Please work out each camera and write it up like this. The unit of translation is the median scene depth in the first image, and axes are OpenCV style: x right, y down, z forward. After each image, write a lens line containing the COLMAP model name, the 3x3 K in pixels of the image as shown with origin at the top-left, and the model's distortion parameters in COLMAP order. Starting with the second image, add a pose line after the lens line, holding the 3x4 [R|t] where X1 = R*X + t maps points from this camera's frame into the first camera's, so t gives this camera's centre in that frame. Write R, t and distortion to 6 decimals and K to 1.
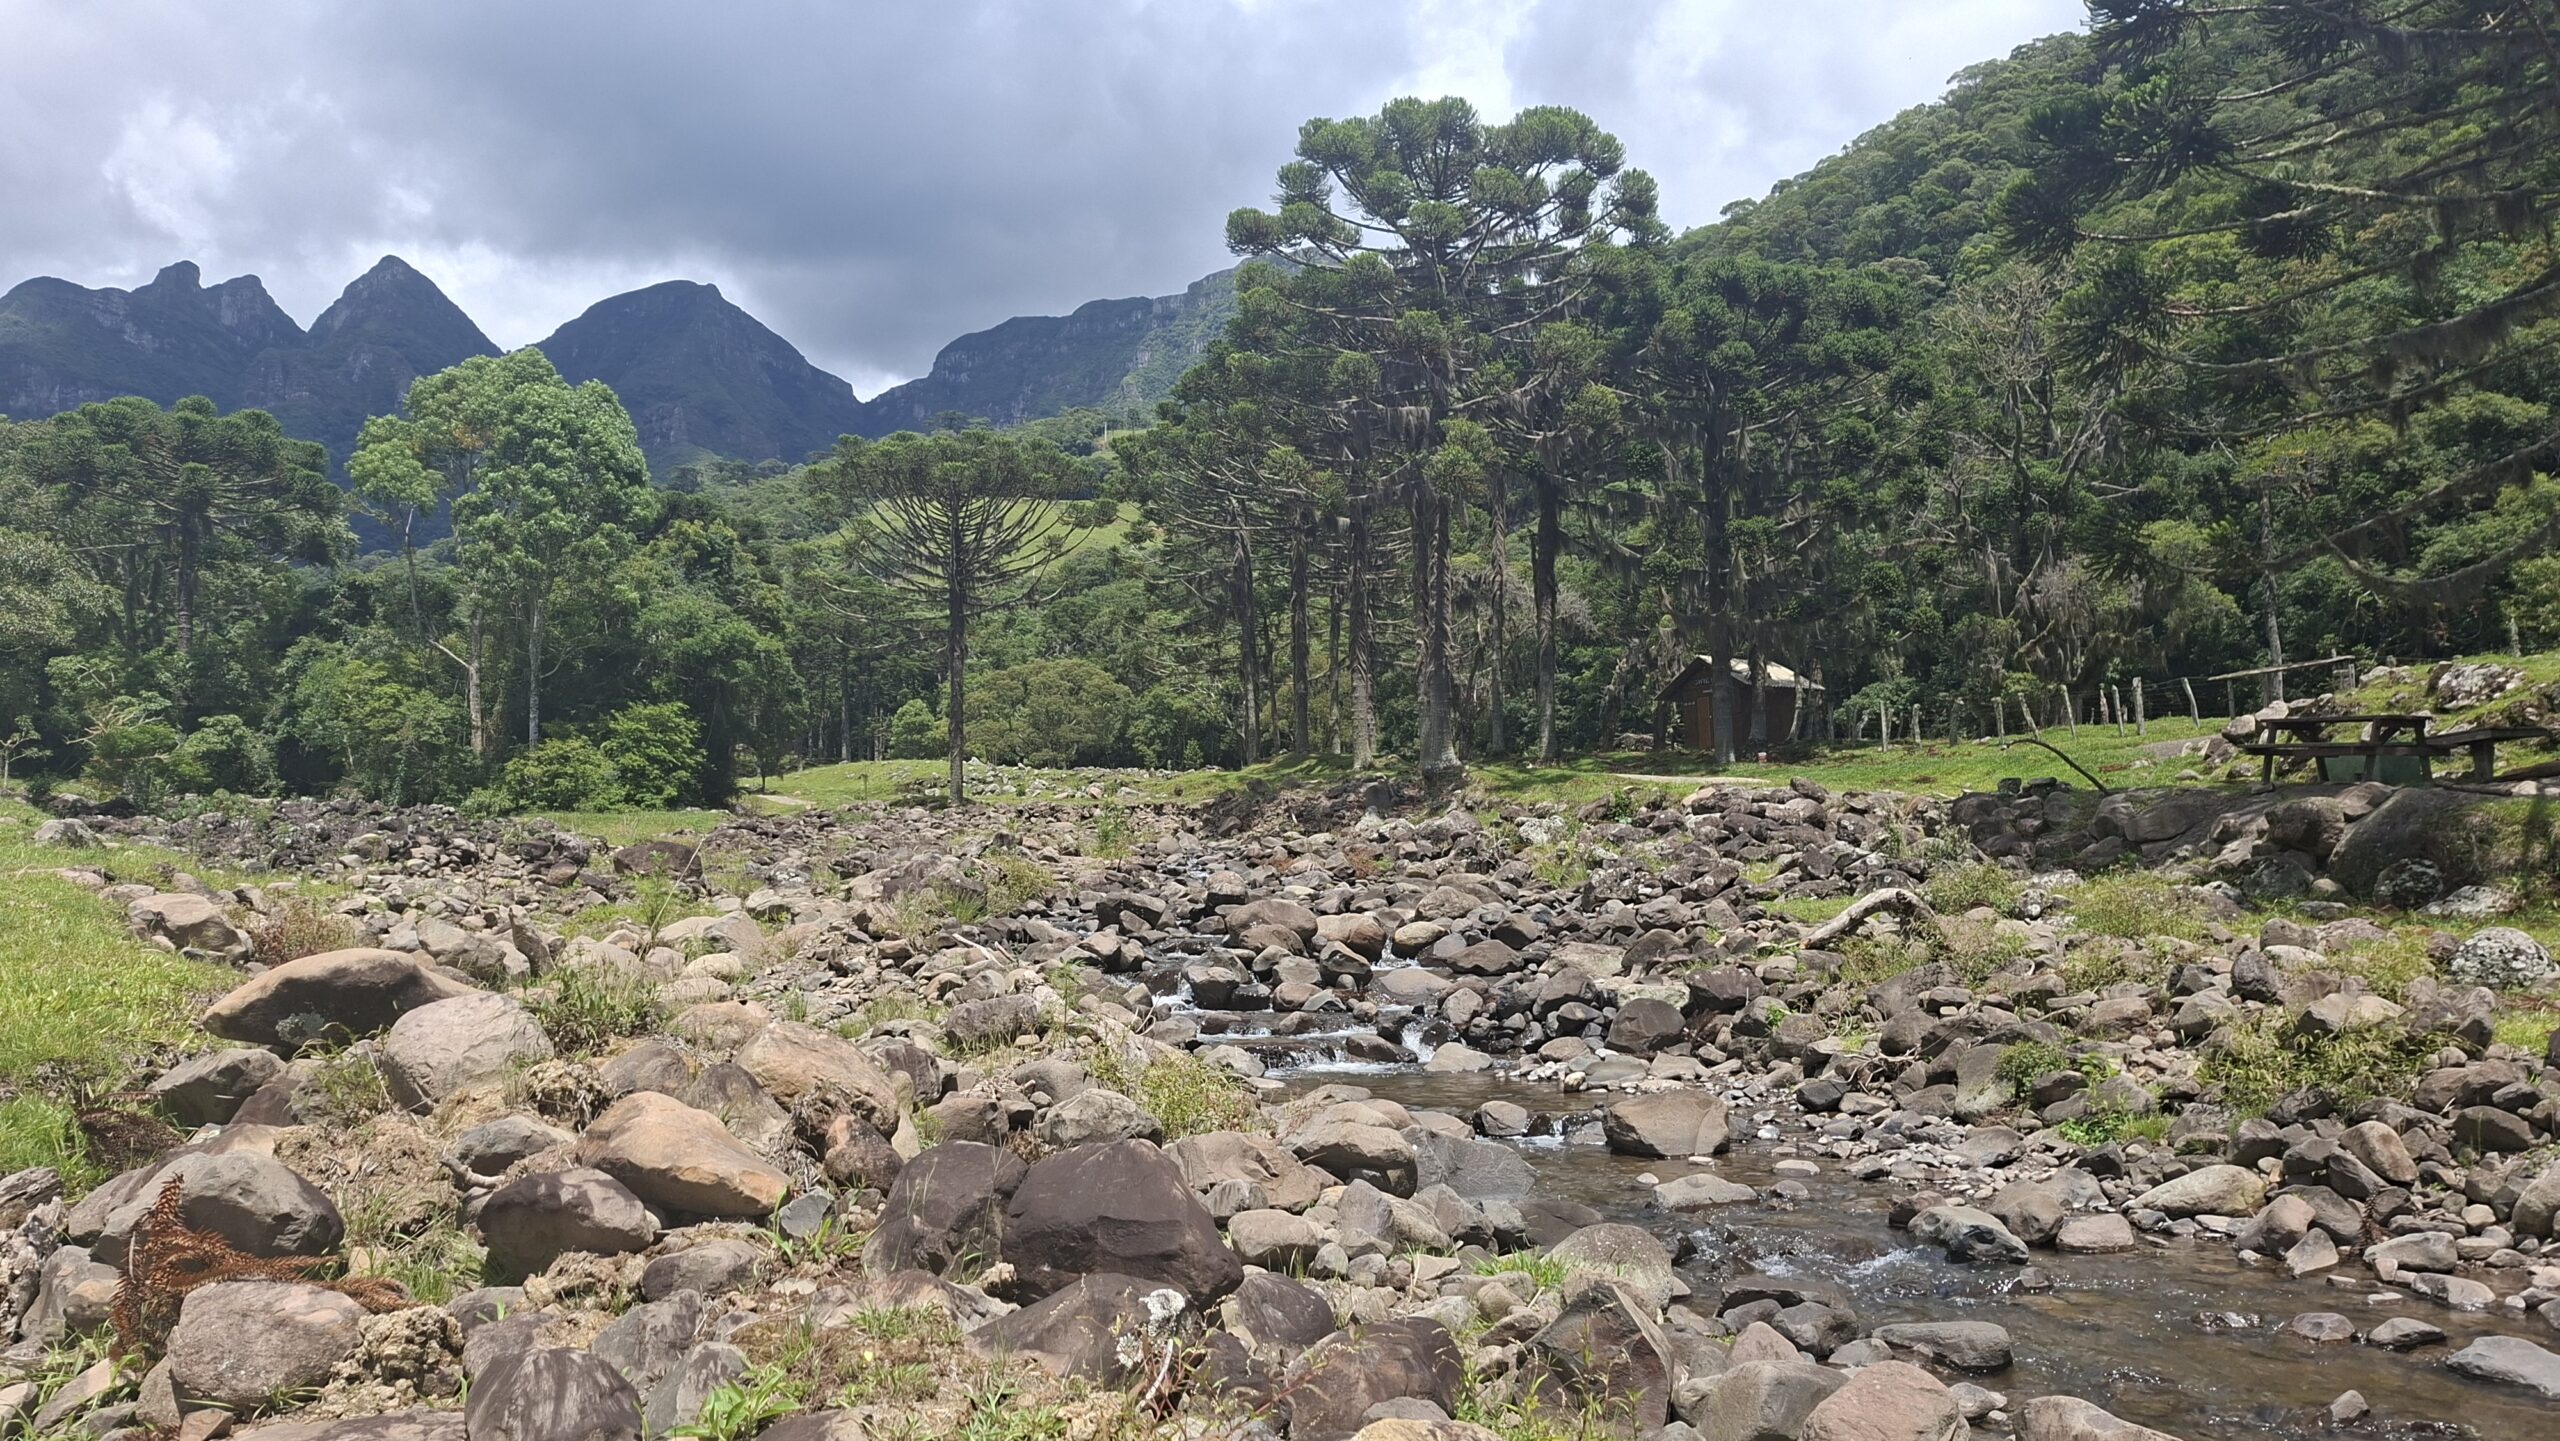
lens RADIAL K [[1777.2, 0, 1285.3], [0, 1777.2, 709.2], [0, 0, 1]] dist [0.068350, -0.058601]
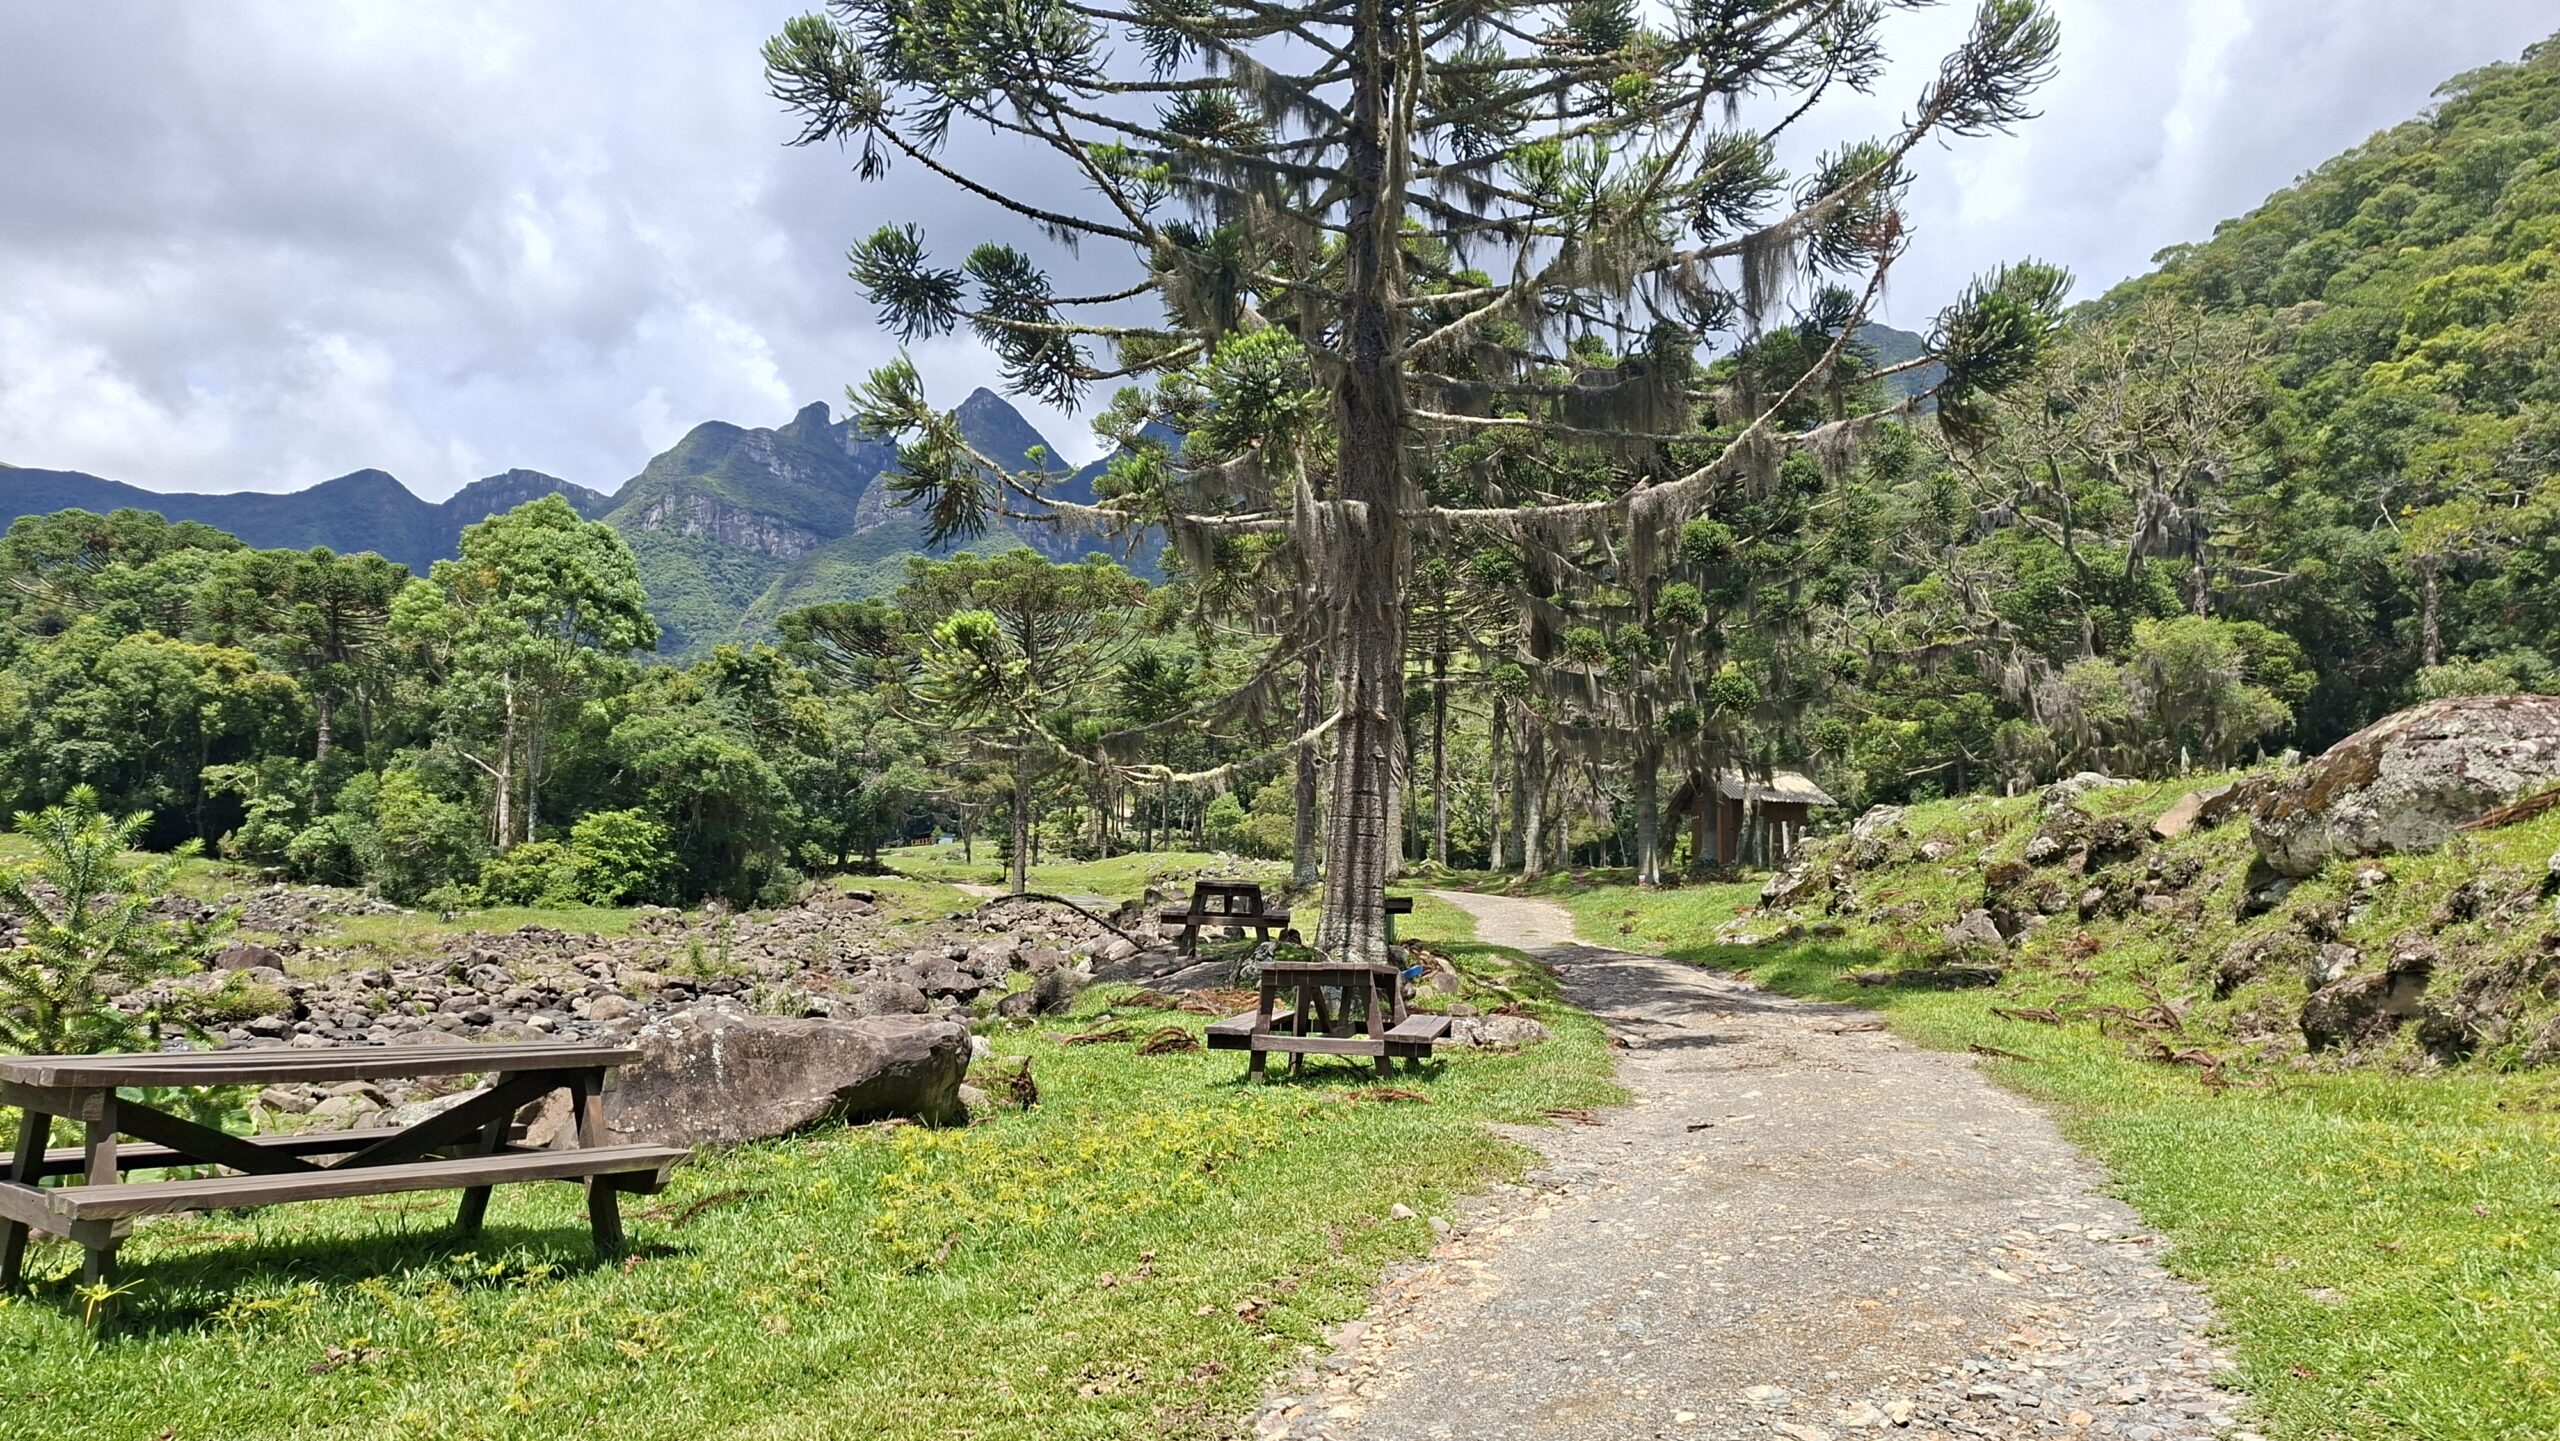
lens RADIAL K [[1777.2, 0, 1285.3], [0, 1777.2, 709.2], [0, 0, 1]] dist [0.068350, -0.058601]
pose [[0.957678, -0.004514, -0.287805, 0.323202], [-0.009360, 0.998860, -0.046811, -0.015646], [0.287688, 0.047524, 0.956544, 0.050113]]
